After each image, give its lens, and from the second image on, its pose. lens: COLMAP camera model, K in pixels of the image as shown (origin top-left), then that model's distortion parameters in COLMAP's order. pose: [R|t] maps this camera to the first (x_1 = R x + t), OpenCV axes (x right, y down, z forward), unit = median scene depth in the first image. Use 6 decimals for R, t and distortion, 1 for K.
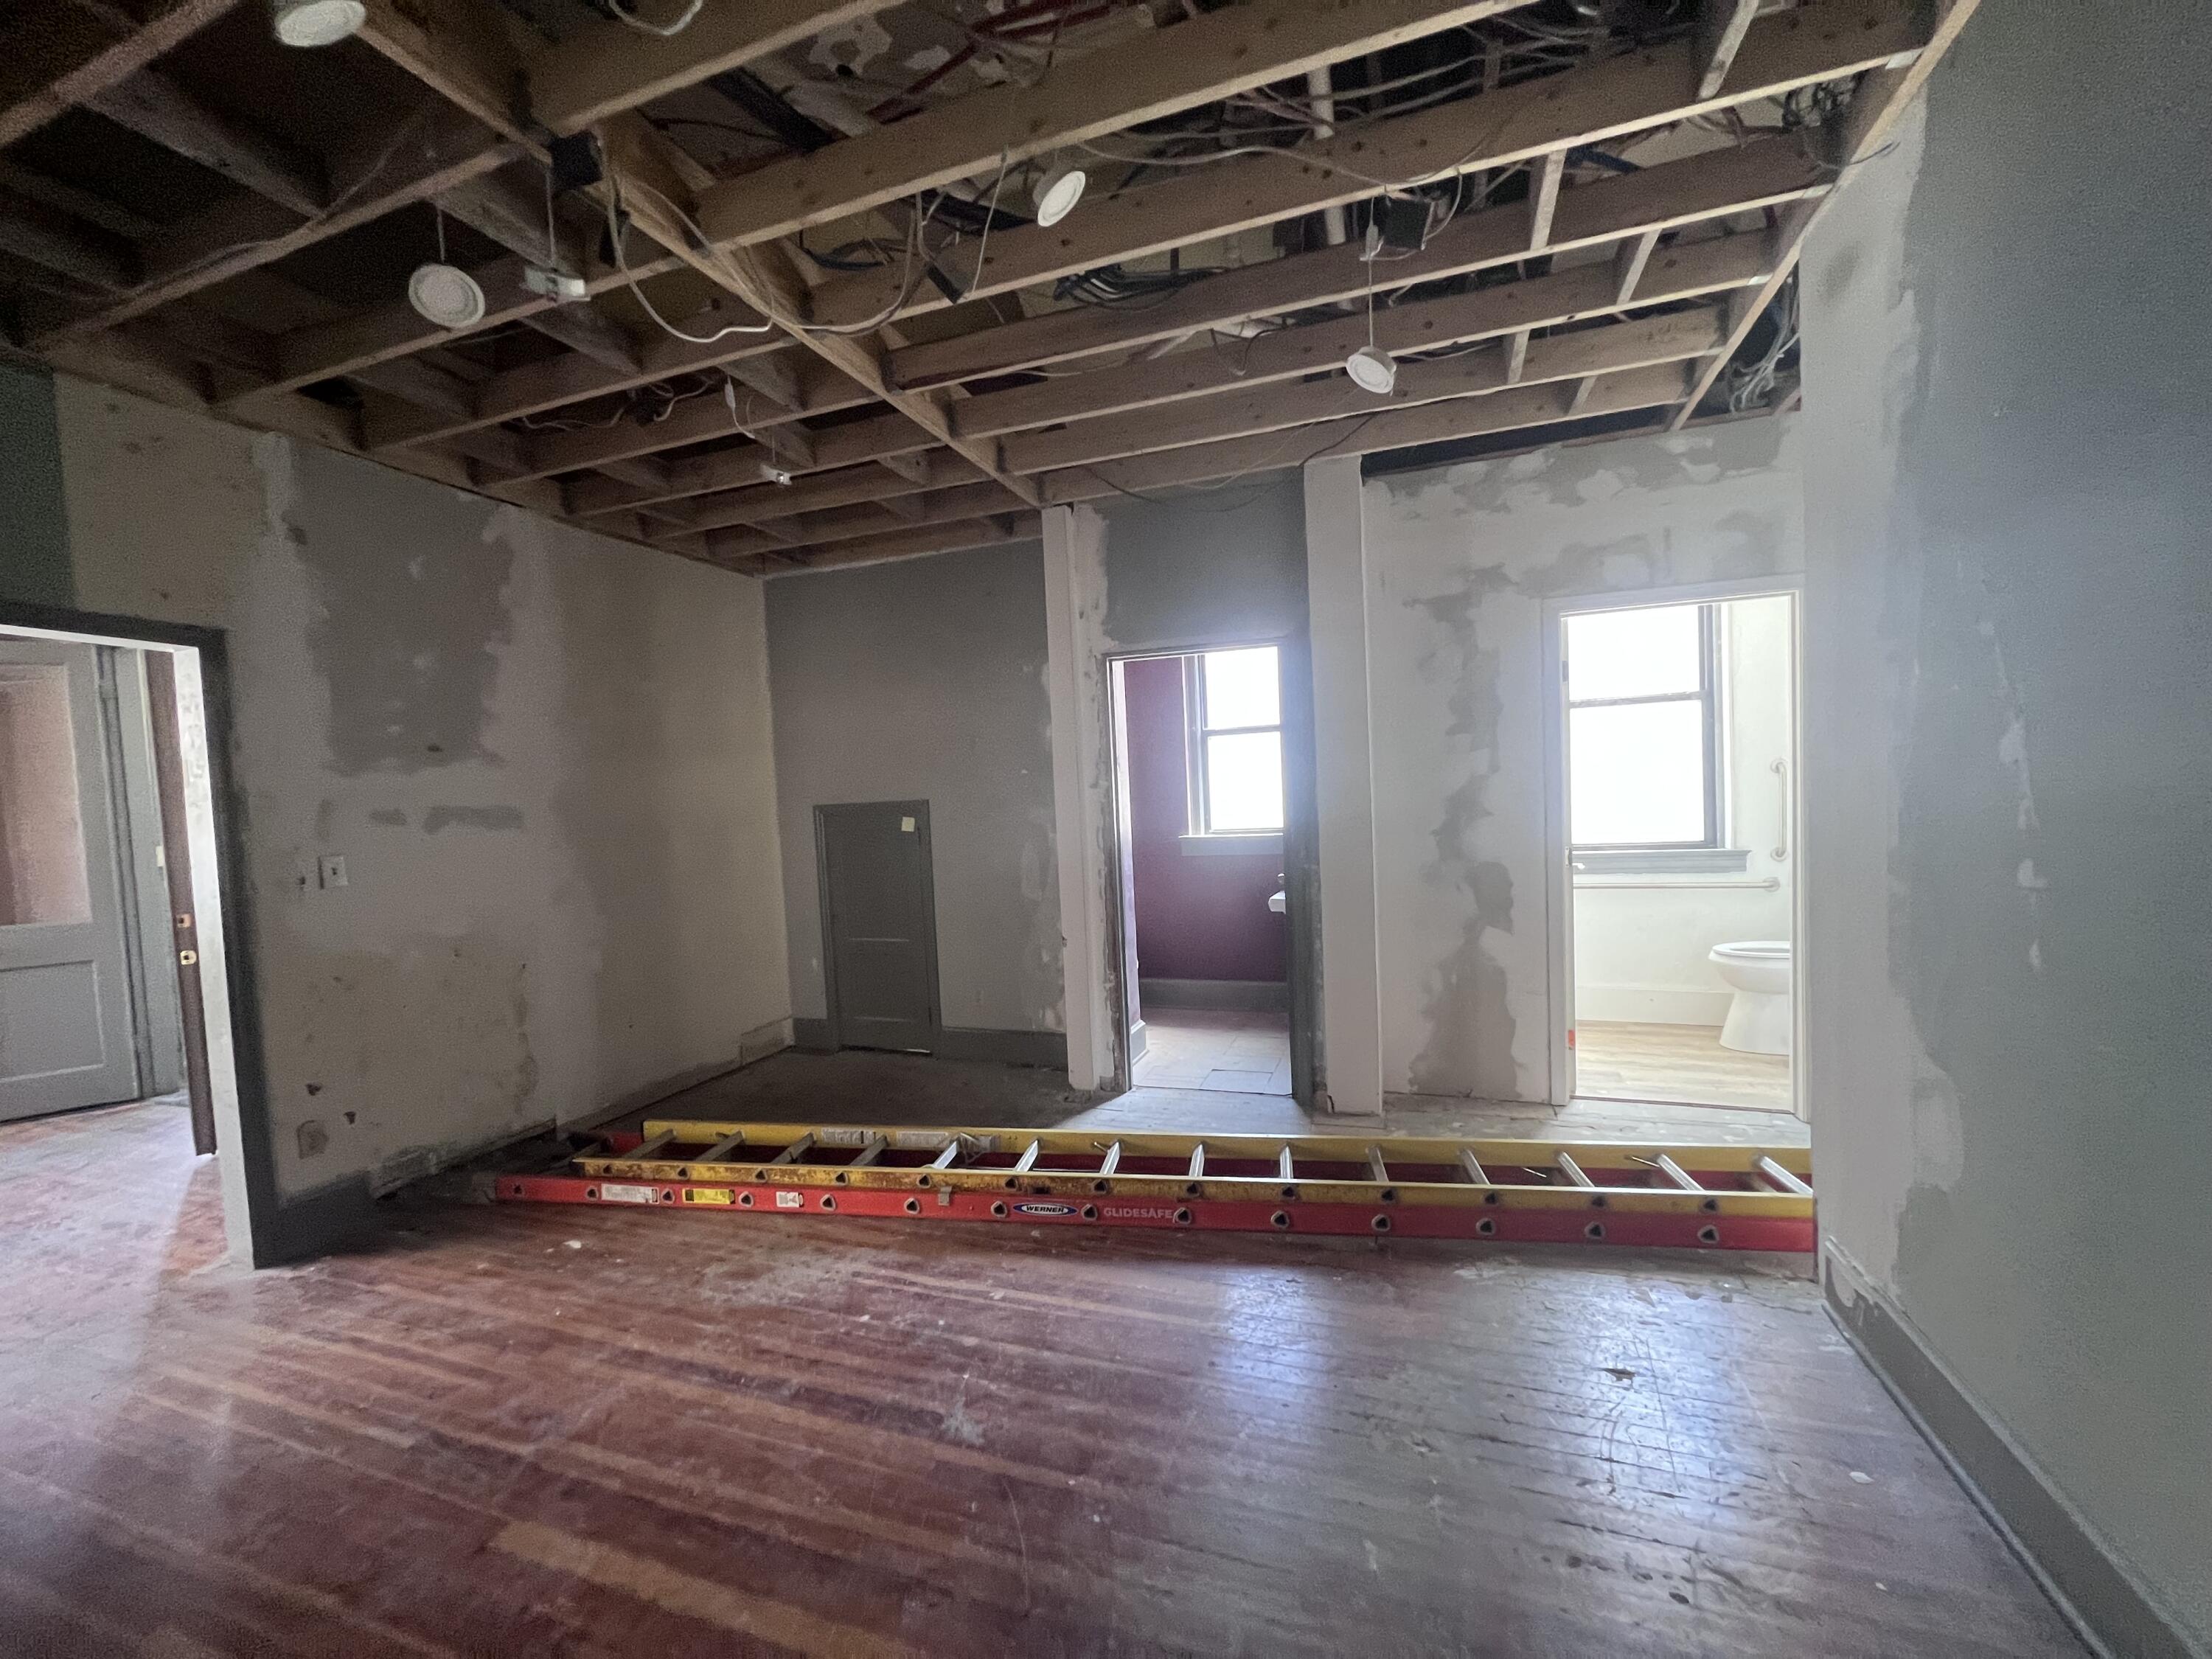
lens RADIAL K [[876.5, 0, 1107.8], [0, 876.5, 837.4], [0, 0, 1]] dist [0.000130, 0.000082]
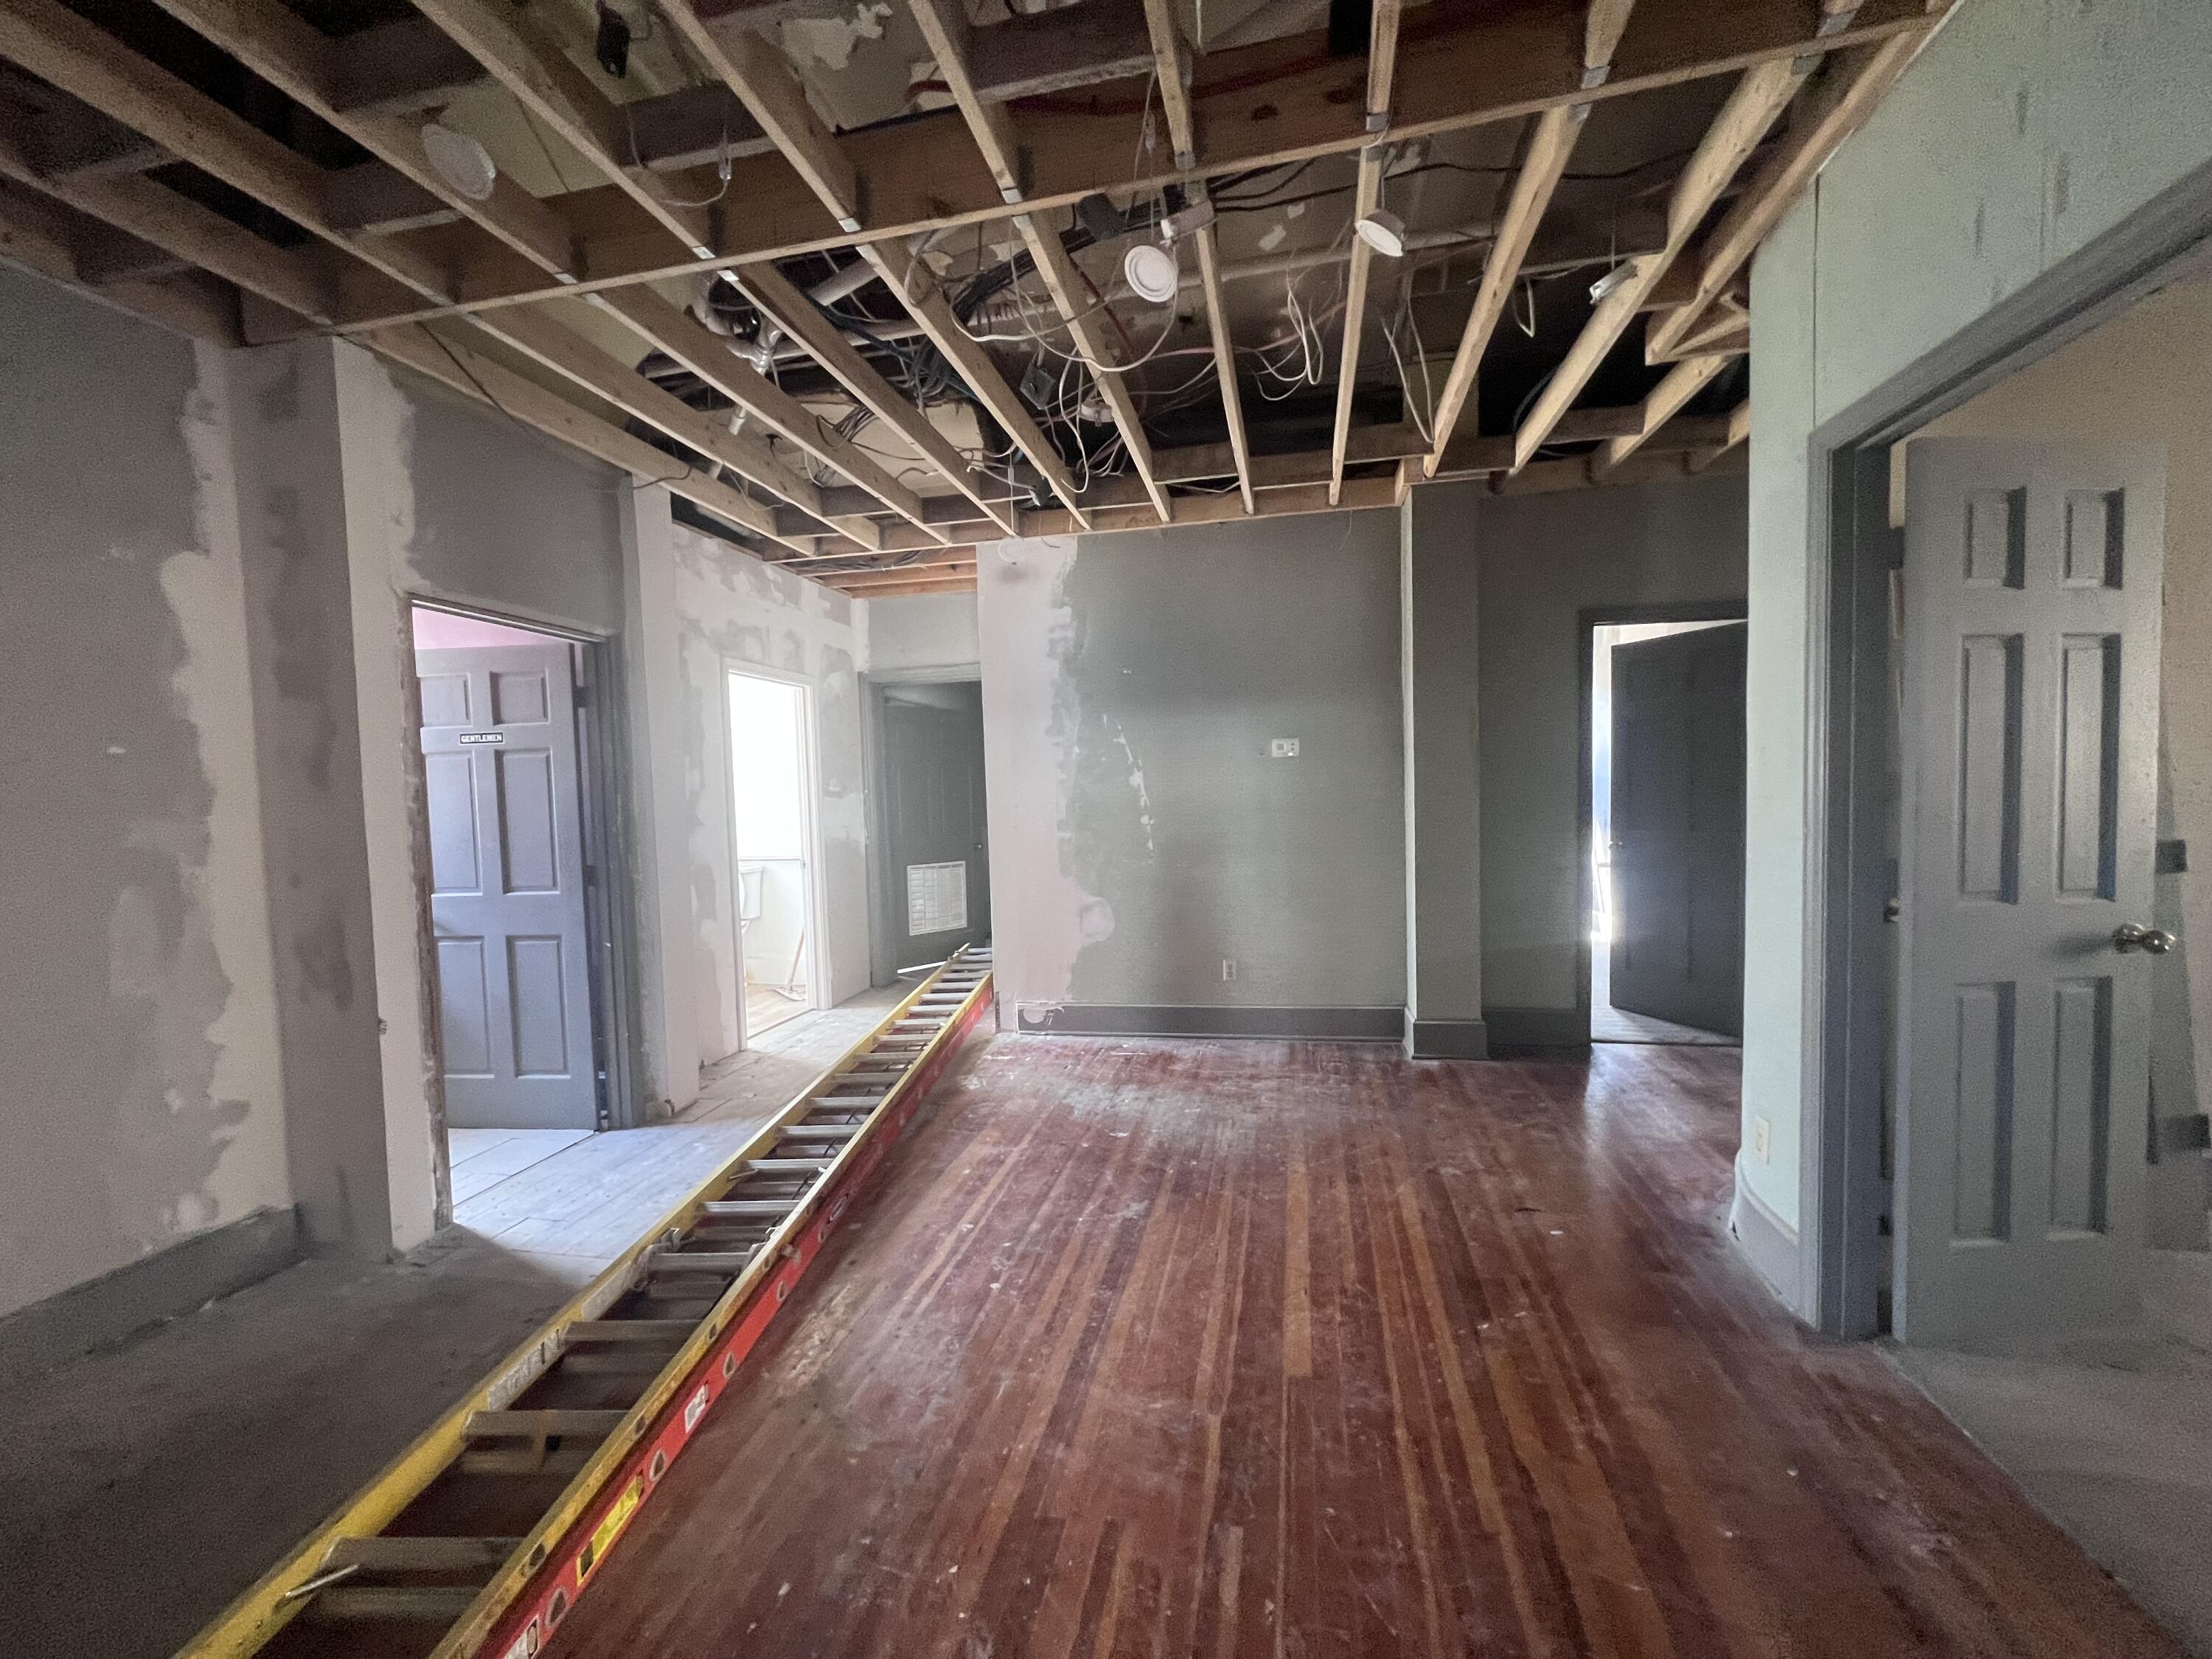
lens RADIAL K [[877.3, 0, 1107.6], [0, 877.3, 831.0], [0, 0, 1]] dist [-0.002854, 0.001194]
pose [[-0.133028, 0.001149, 0.991112, -1.374754], [0.076719, 0.997011, 0.009141, 0.025596], [-0.988139, 0.077253, -0.132719, 1.019977]]
